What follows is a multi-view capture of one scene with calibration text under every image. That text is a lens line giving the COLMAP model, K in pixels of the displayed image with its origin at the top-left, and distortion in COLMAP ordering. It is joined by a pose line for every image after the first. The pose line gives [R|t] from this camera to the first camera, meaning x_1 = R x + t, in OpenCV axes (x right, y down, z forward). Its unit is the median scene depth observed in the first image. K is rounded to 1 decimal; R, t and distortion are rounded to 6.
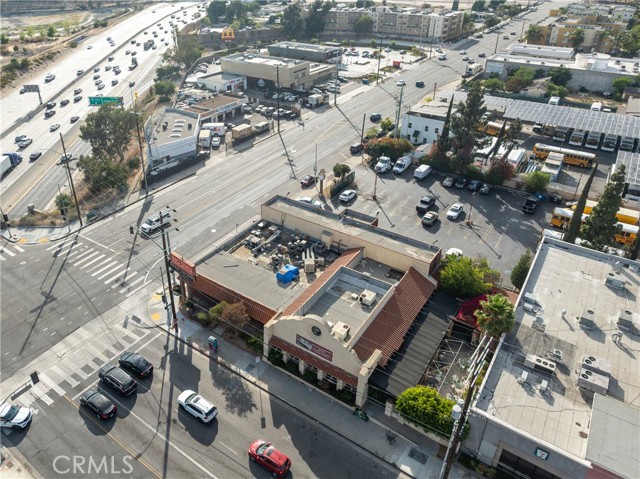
lens RADIAL K [[466.0, 0, 277.2], [0, 466.0, 201.5], [0, 0, 1]] dist [-0.020056, -0.000464]
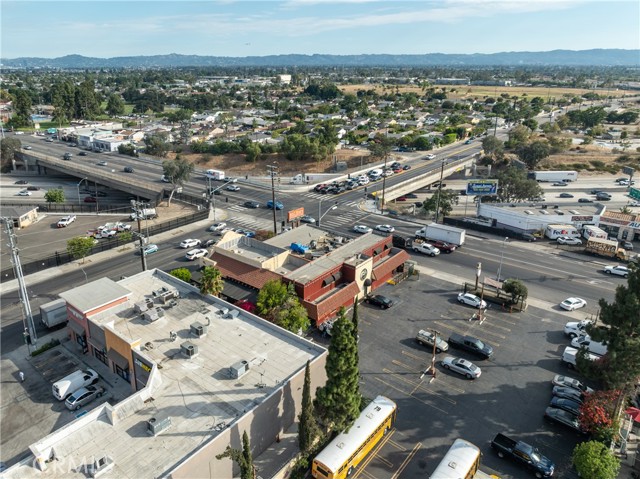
lens RADIAL K [[459.3, 0, 275.9], [0, 459.3, 239.2], [0, 0, 1]] dist [-0.012967, -0.001823]
pose [[-0.089601, 0.378298, -0.921337, 1.173728], [-0.460529, 0.804492, 0.375109, -0.326999], [0.883111, 0.457913, 0.102134, 0.681532]]
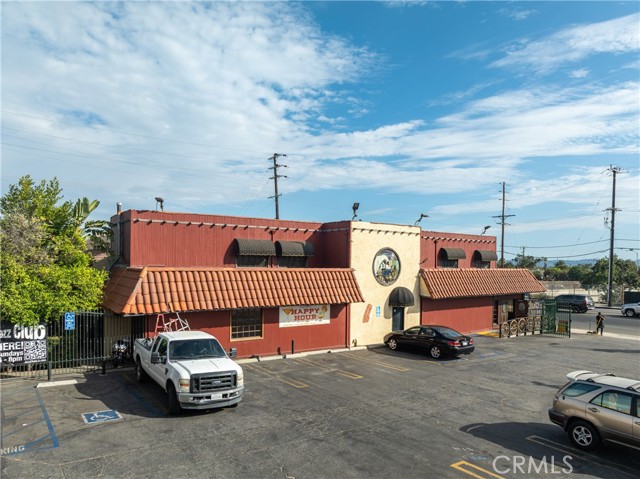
lens RADIAL K [[462.7, 0, 321.7], [0, 462.7, 274.2], [0, 0, 1]] dist [-0.012870, -0.001544]
pose [[-0.305192, 0.032076, -0.951750, 0.547308], [-0.453189, 0.874111, 0.174781, 0.018068], [0.837542, 0.484665, -0.252235, 1.068107]]
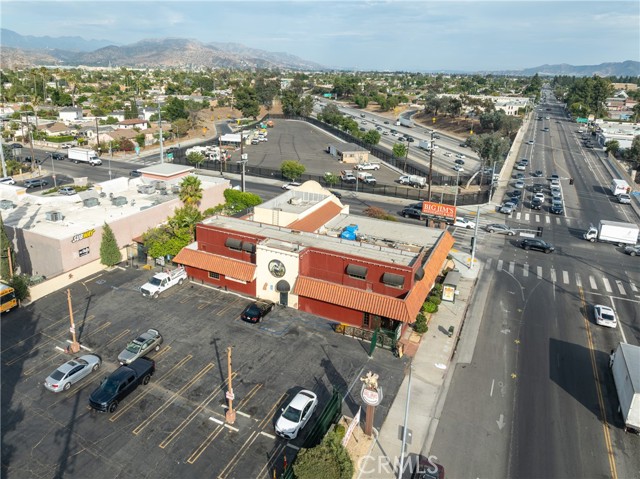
lens RADIAL K [[466.0, 0, 277.2], [0, 466.0, 201.5], [0, 0, 1]] dist [-0.020056, -0.000464]
pose [[-0.992105, 0.037747, -0.119598, 0.264933], [-0.056262, 0.718325, 0.693429, -0.530776], [0.112085, 0.694683, -0.710530, 1.463927]]
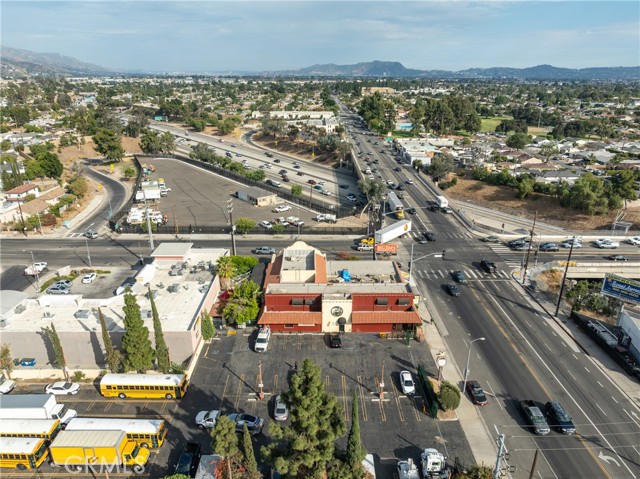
lens RADIAL K [[452.1, 0, 320.0], [0, 452.1, 239.5], [0, 0, 1]] dist [-0.021383, 0.001874]
pose [[-0.799905, 0.222293, -0.557438, 0.820096], [-0.275067, 0.689747, 0.669767, -0.836791], [0.533375, 0.689083, -0.490587, 1.433359]]
